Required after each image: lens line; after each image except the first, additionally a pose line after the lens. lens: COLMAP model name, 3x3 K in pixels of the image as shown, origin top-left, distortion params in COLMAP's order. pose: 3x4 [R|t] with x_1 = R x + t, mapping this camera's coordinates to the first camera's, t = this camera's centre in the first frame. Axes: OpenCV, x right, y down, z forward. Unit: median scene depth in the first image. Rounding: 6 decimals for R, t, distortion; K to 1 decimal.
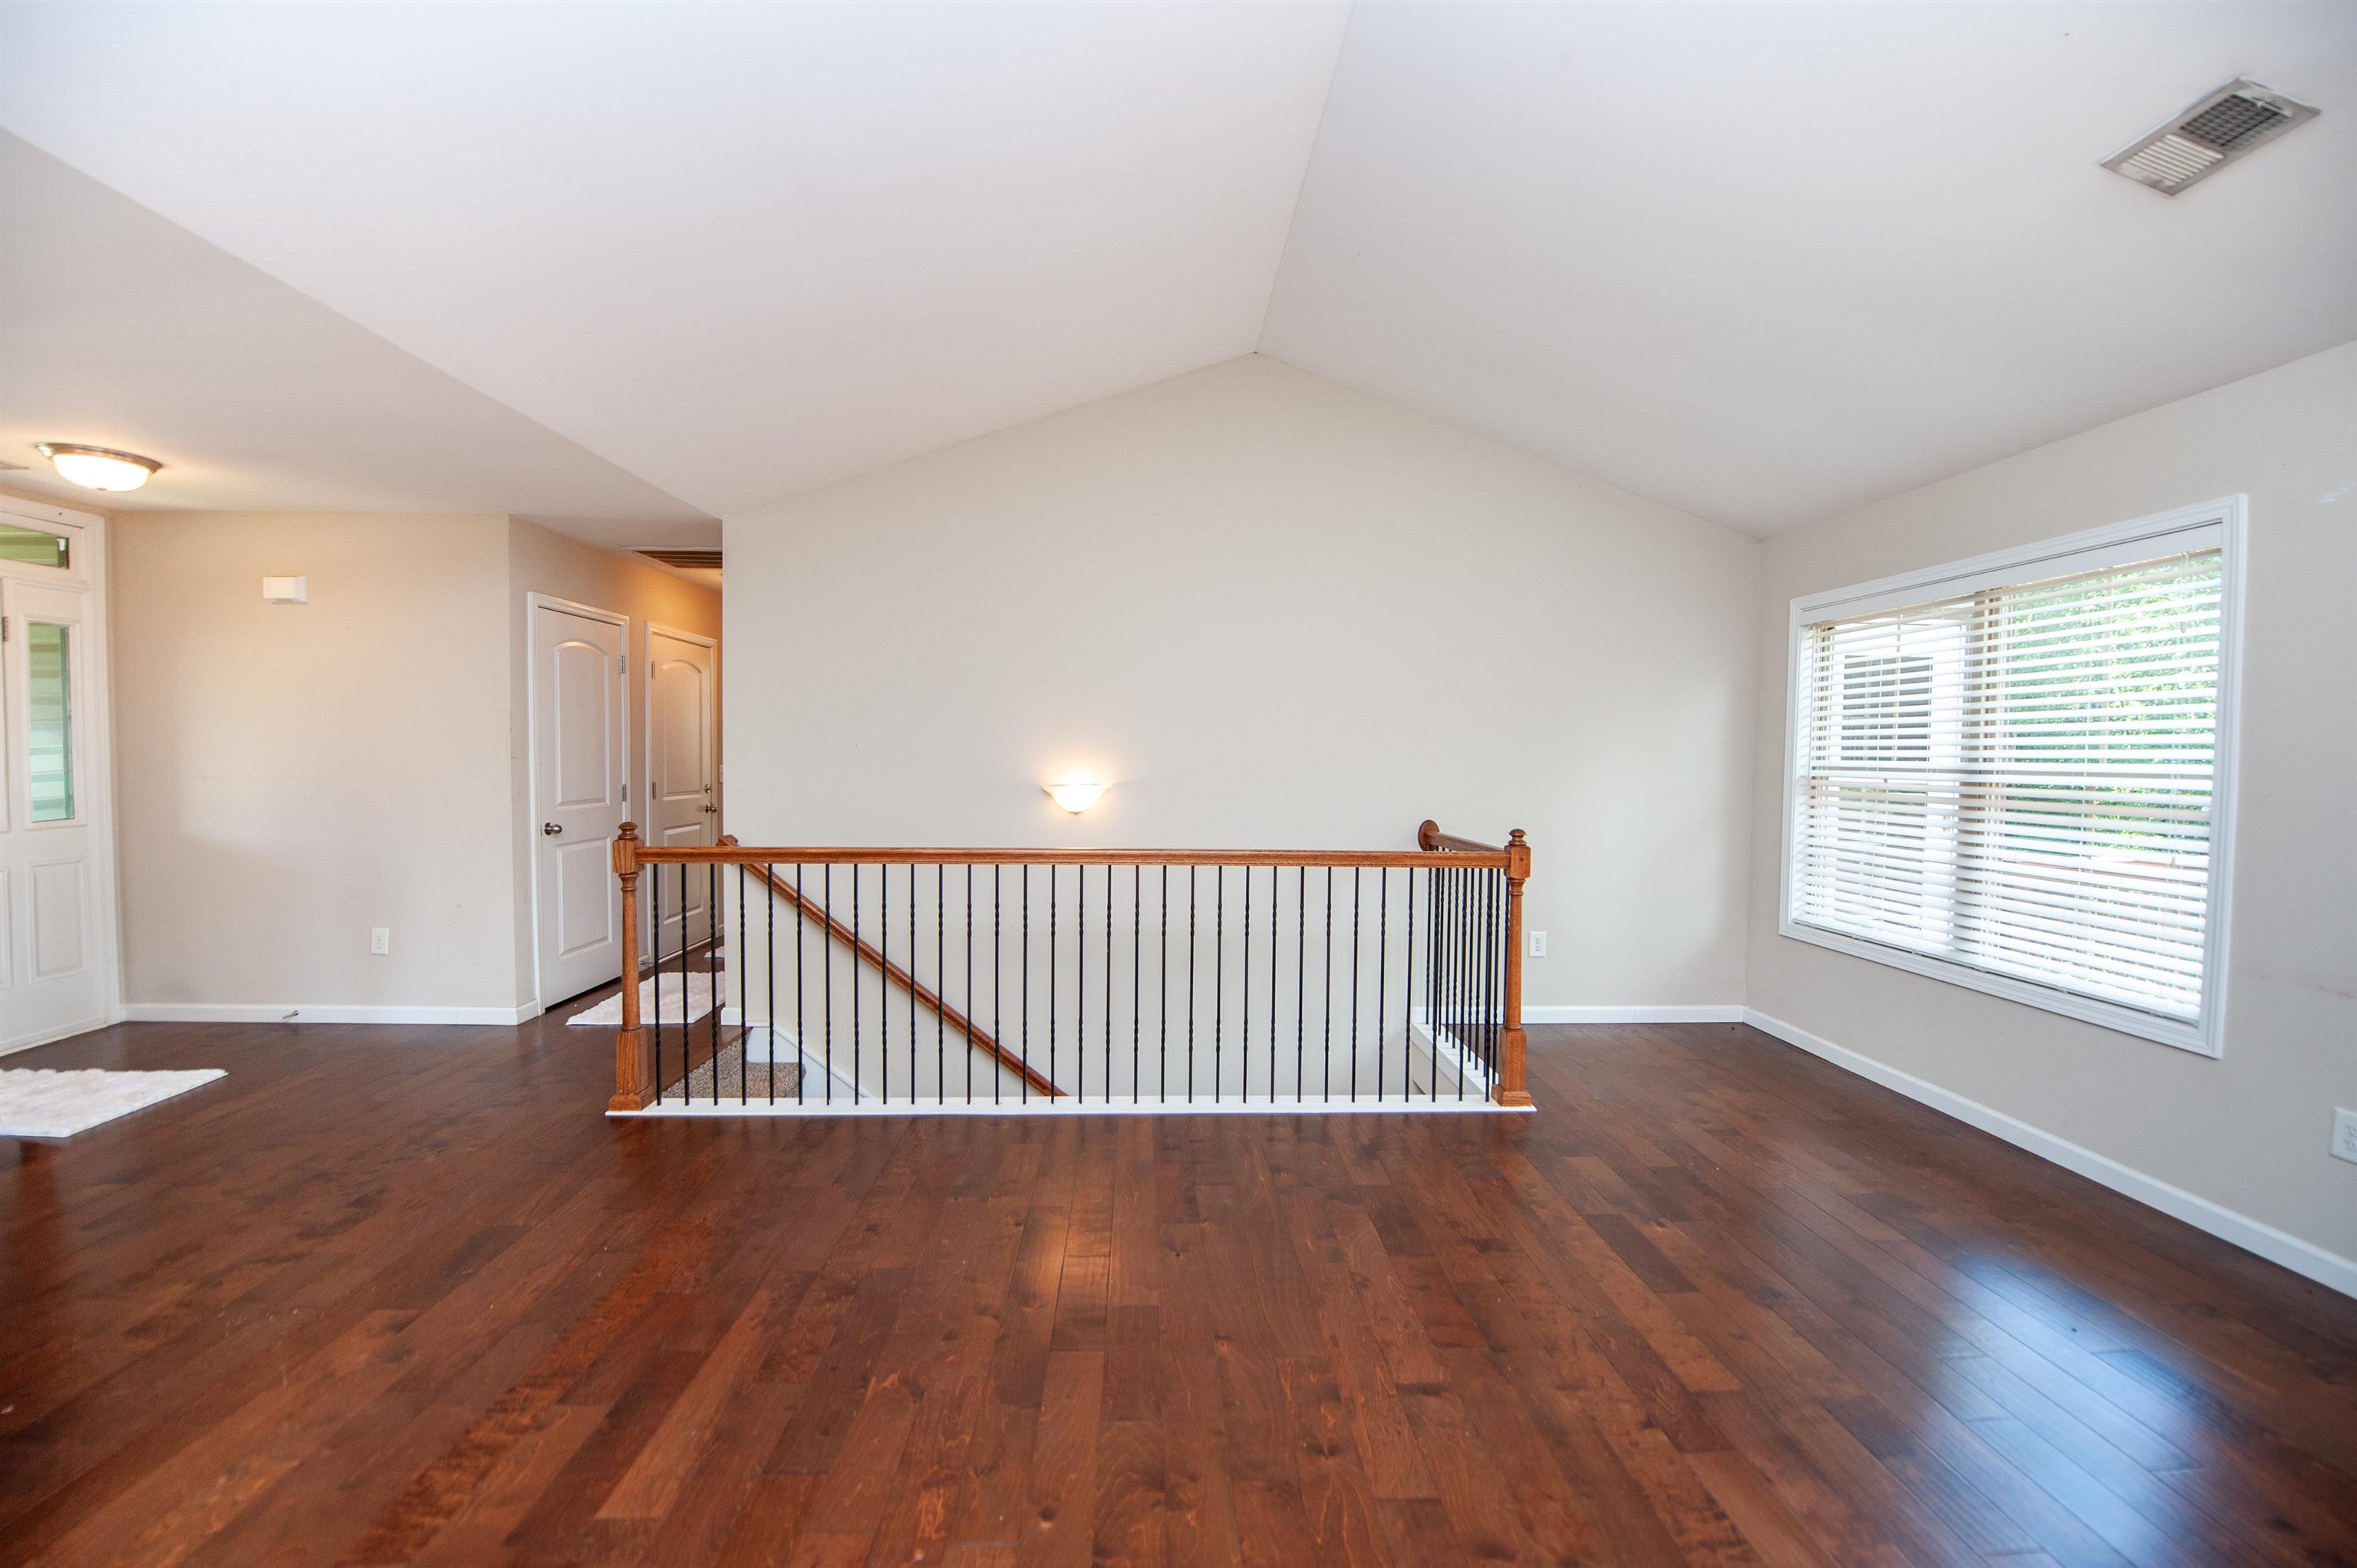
lens RADIAL K [[940.8, 0, 1184.7], [0, 940.8, 790.6], [0, 0, 1]] dist [-0.022028, -0.000707]
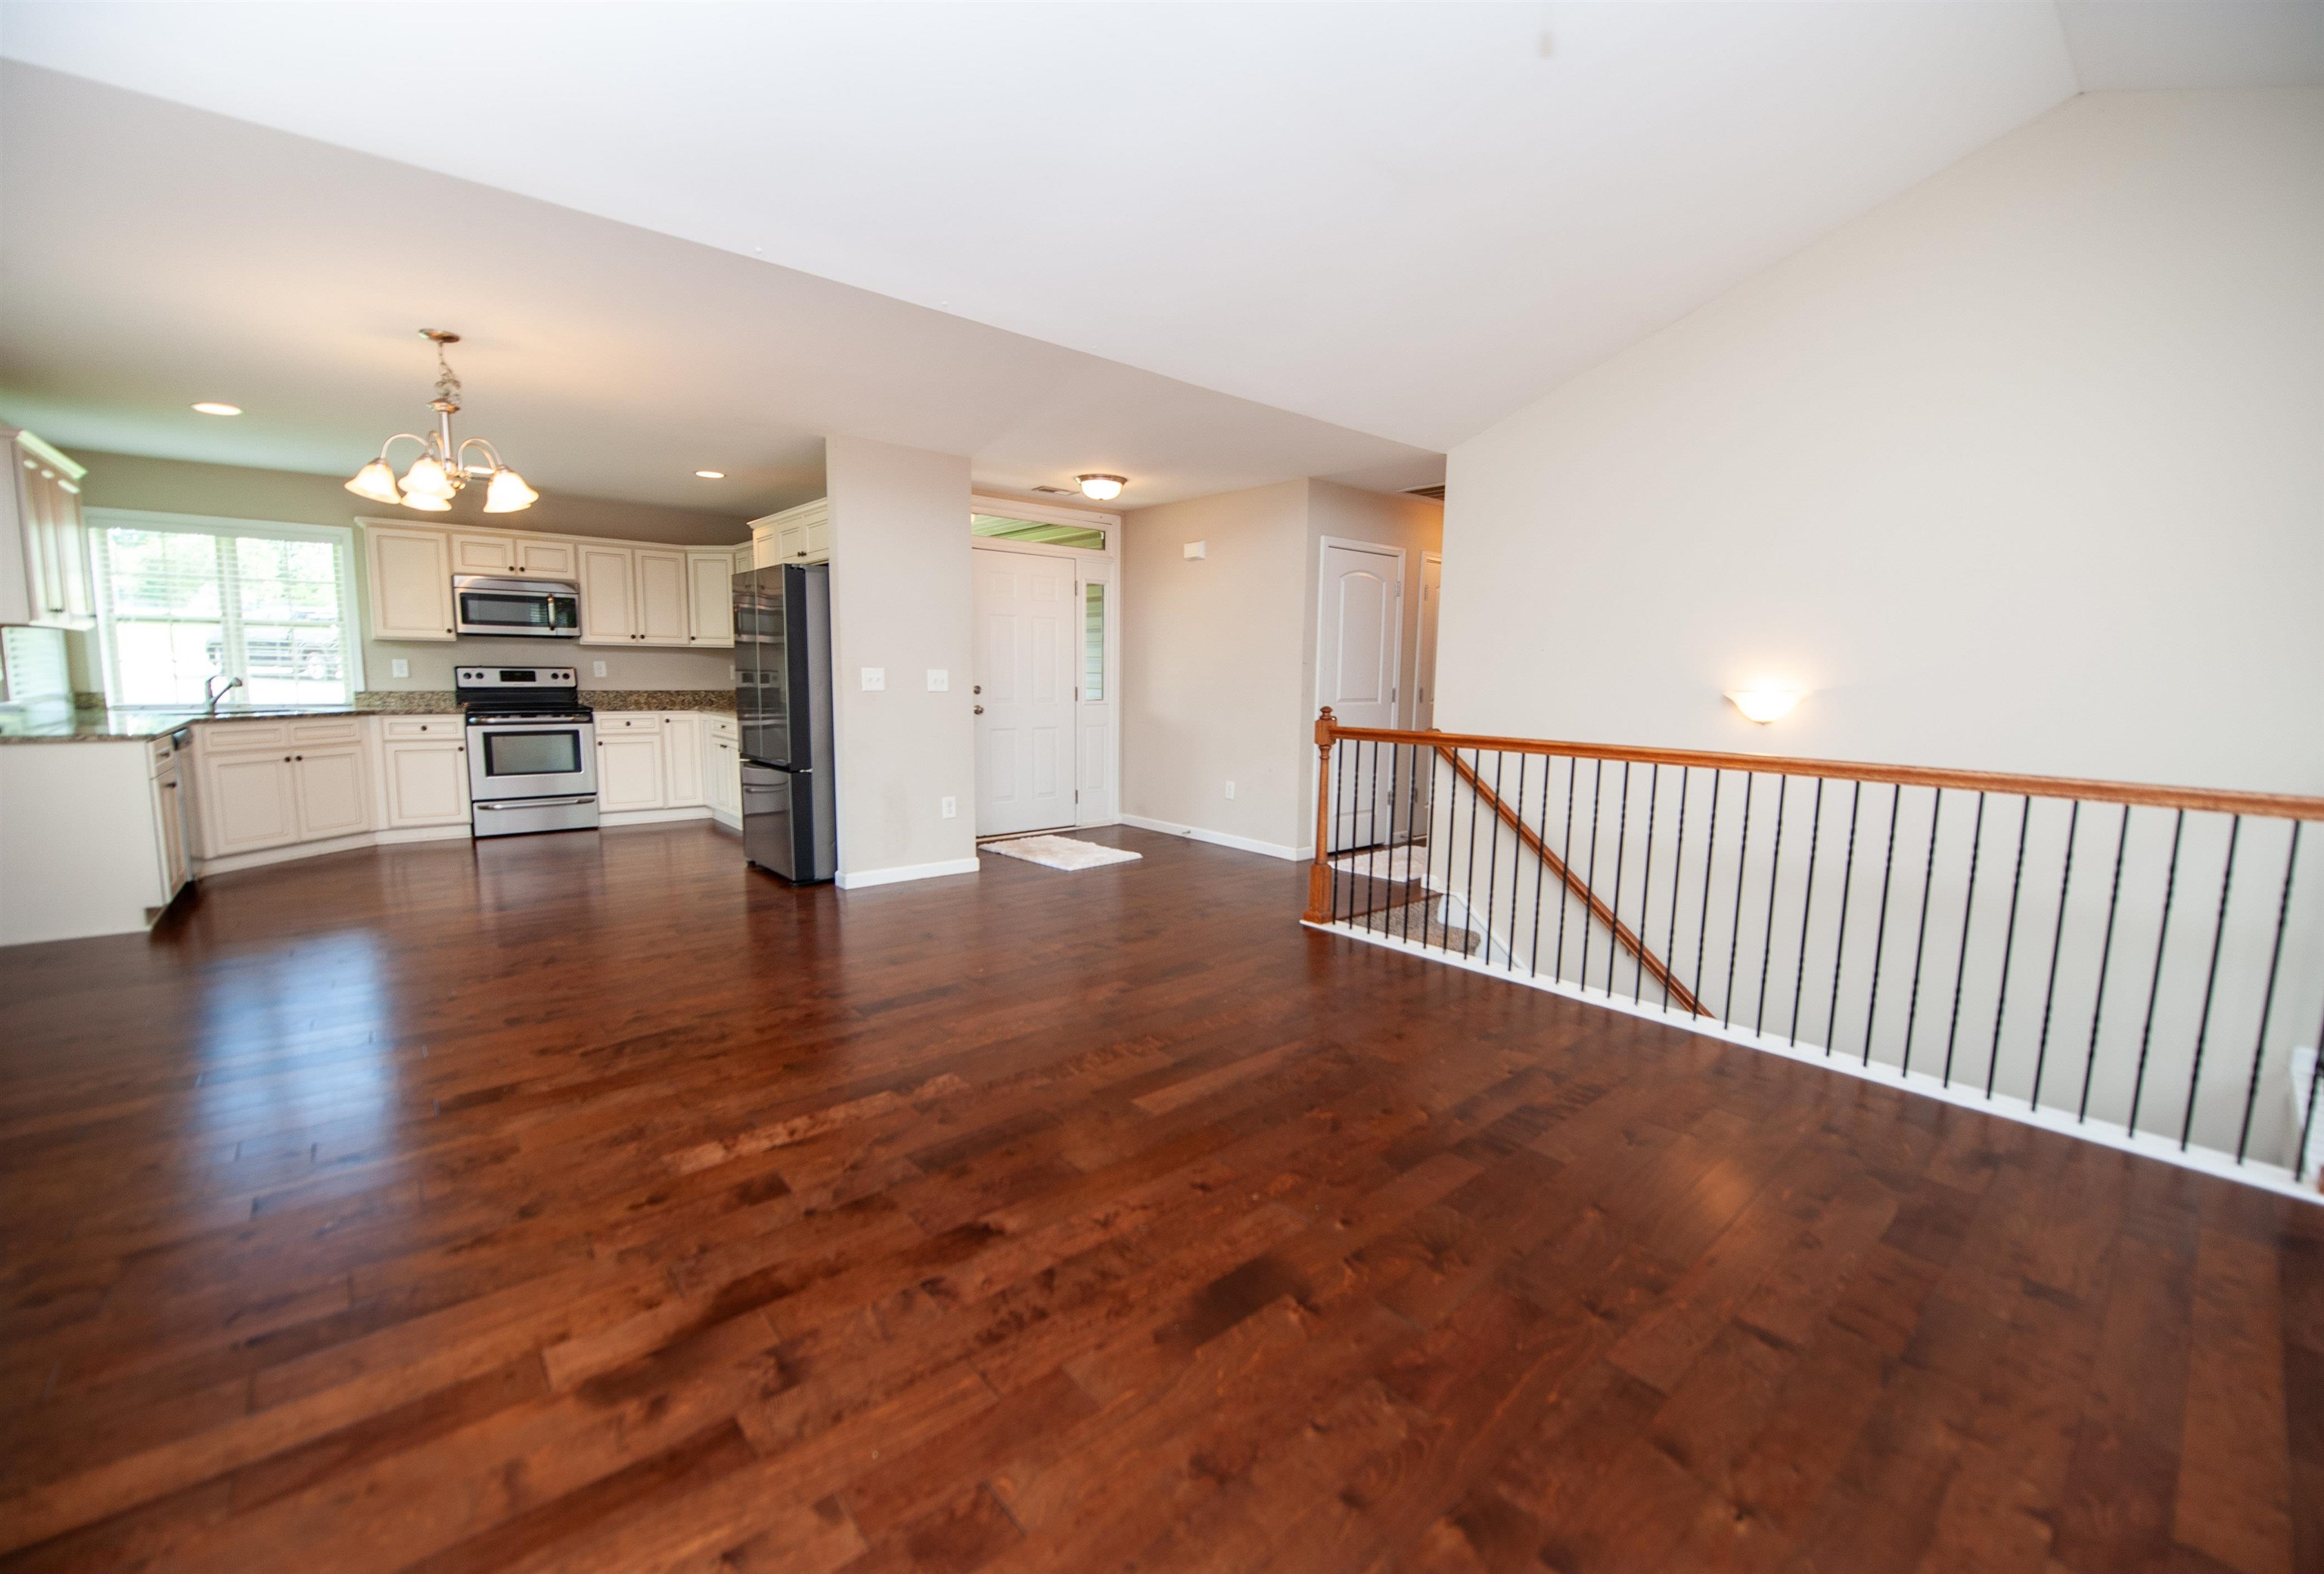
lens RADIAL K [[946.4, 0, 1195.4], [0, 946.4, 791.3], [0, 0, 1]] dist [-0.022600, -0.000393]
pose [[0.633710, 0.098547, -0.767268, 0.315080], [-0.040607, 0.994723, 0.094222, 0.033807], [0.772504, -0.028553, 0.634368, 0.012348]]
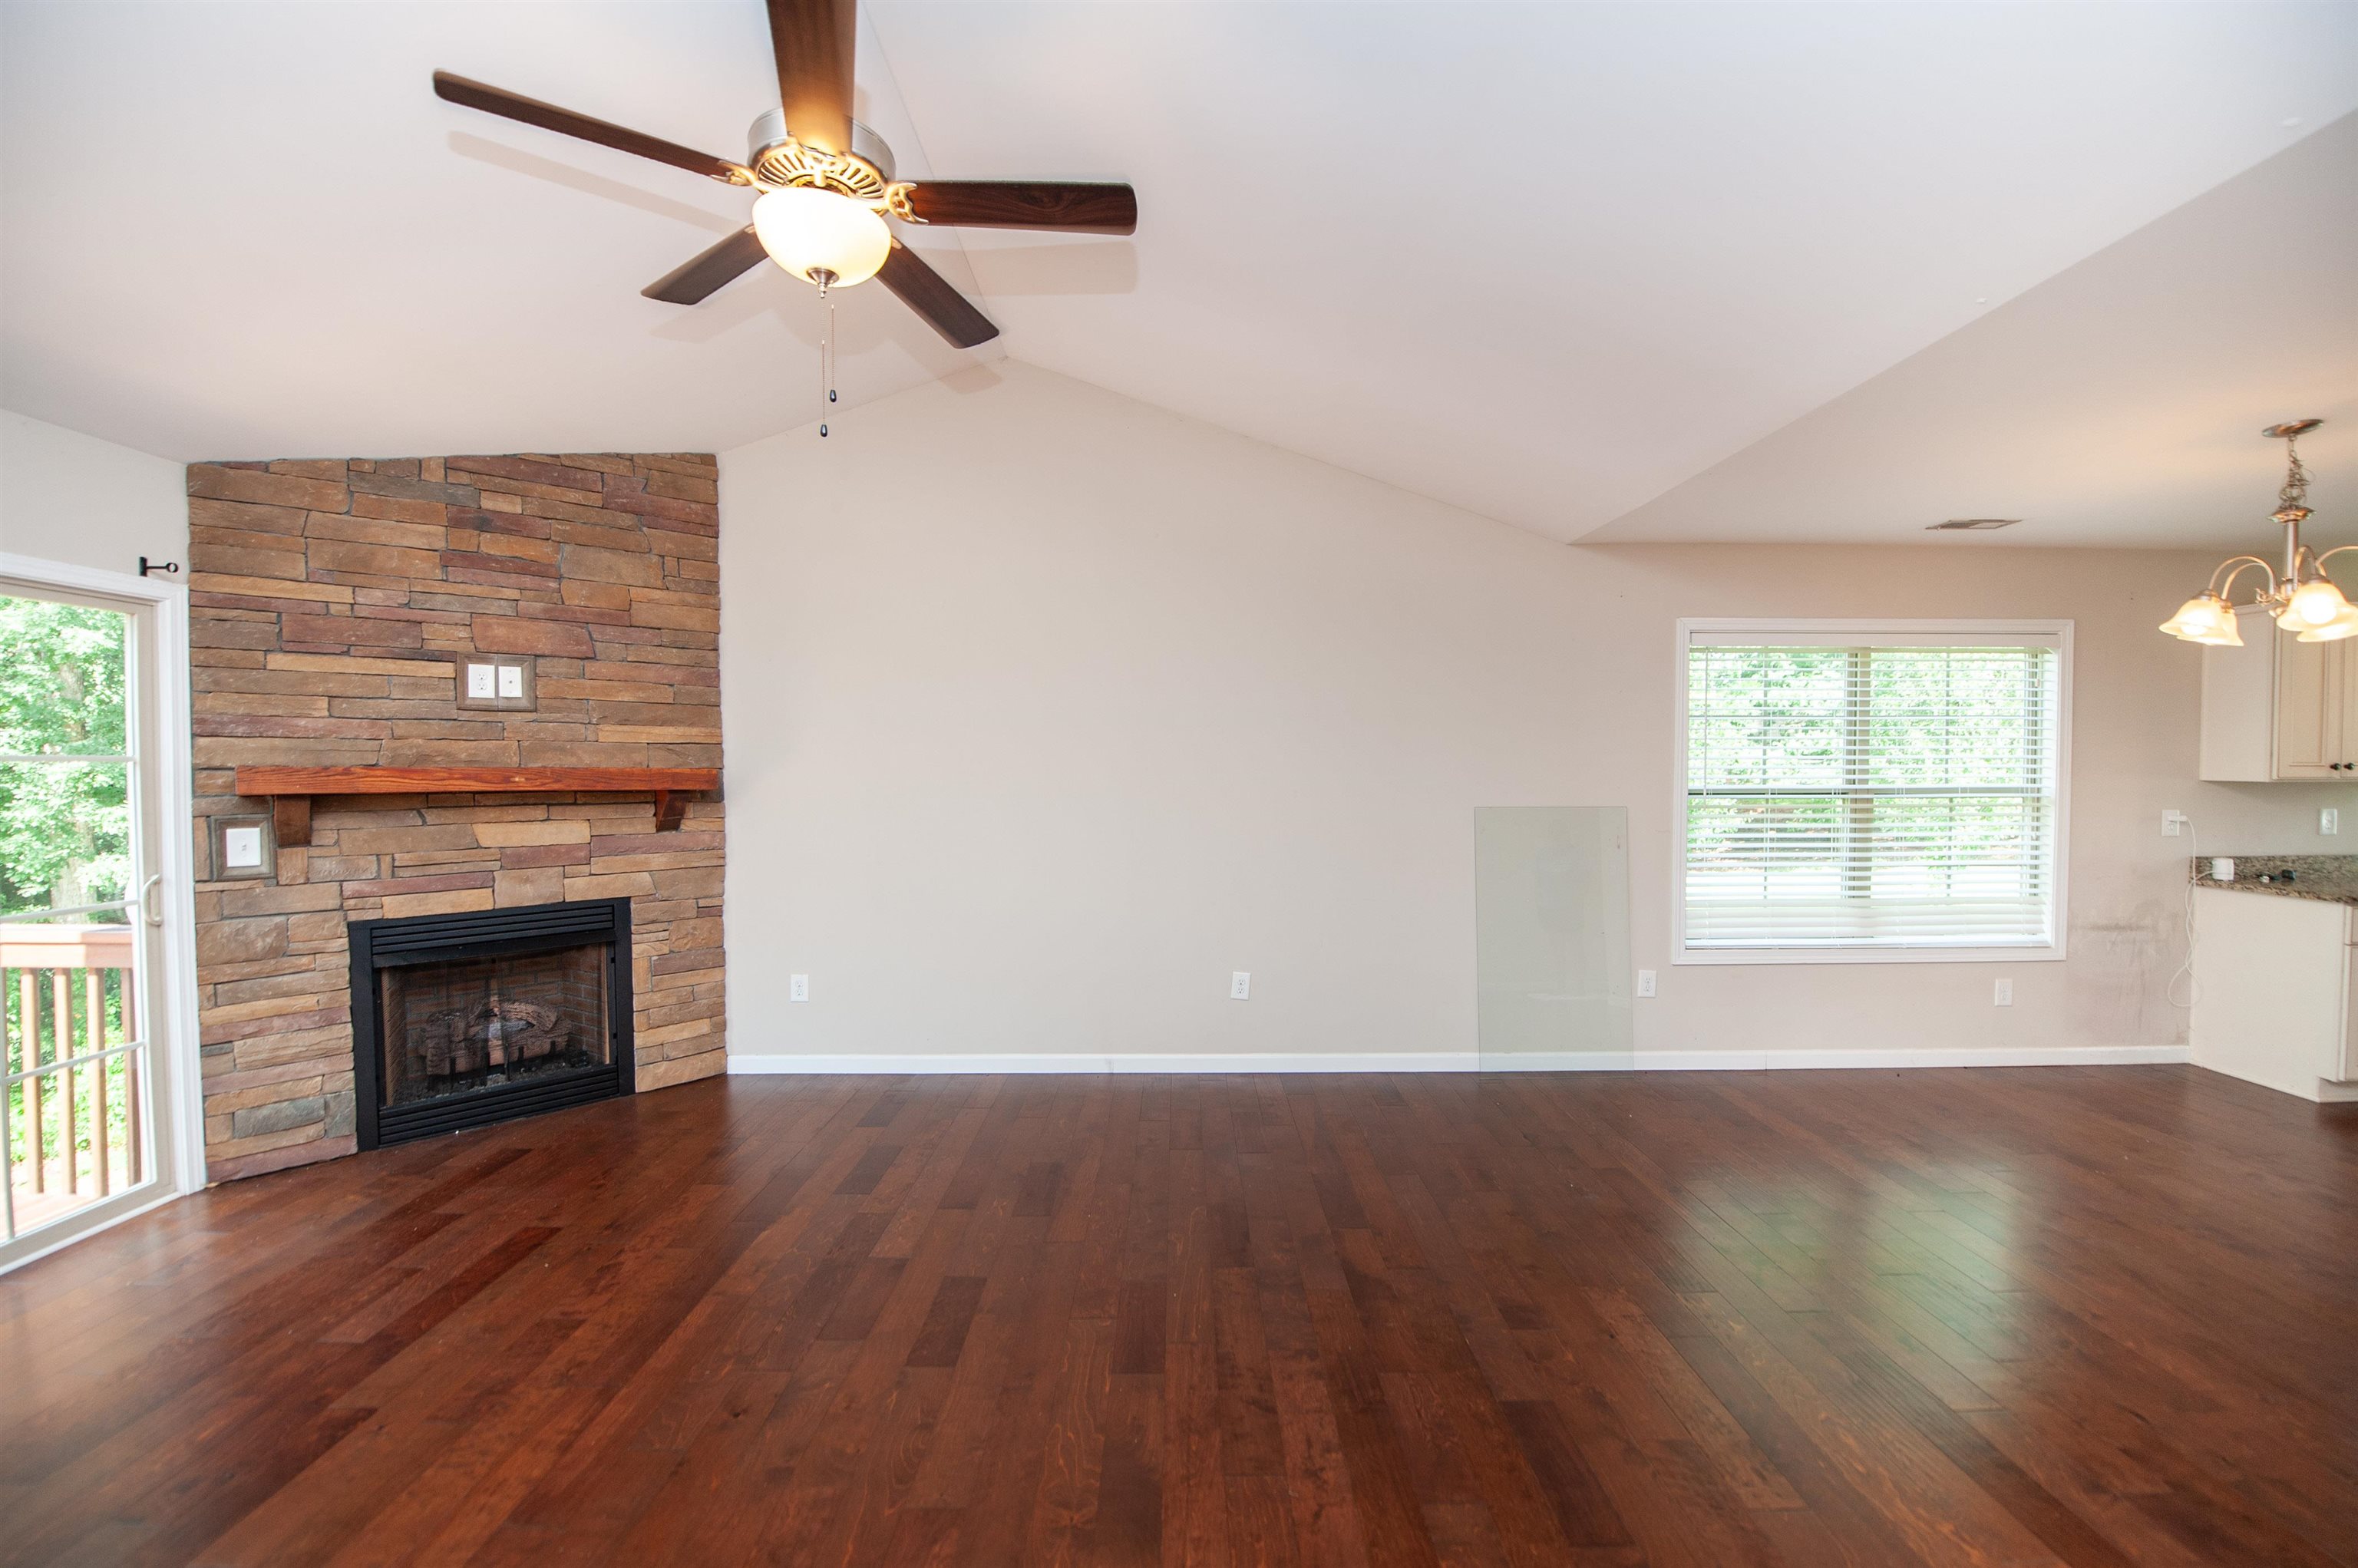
lens RADIAL K [[941.2, 0, 1185.2], [0, 941.2, 790.6], [0, 0, 1]] dist [-0.022028, -0.000707]
pose [[-0.998983, -0.009698, 0.044024, -0.109039], [-0.006950, 0.998043, 0.062143, -0.059090], [-0.044541, 0.061774, -0.997096, 0.866875]]
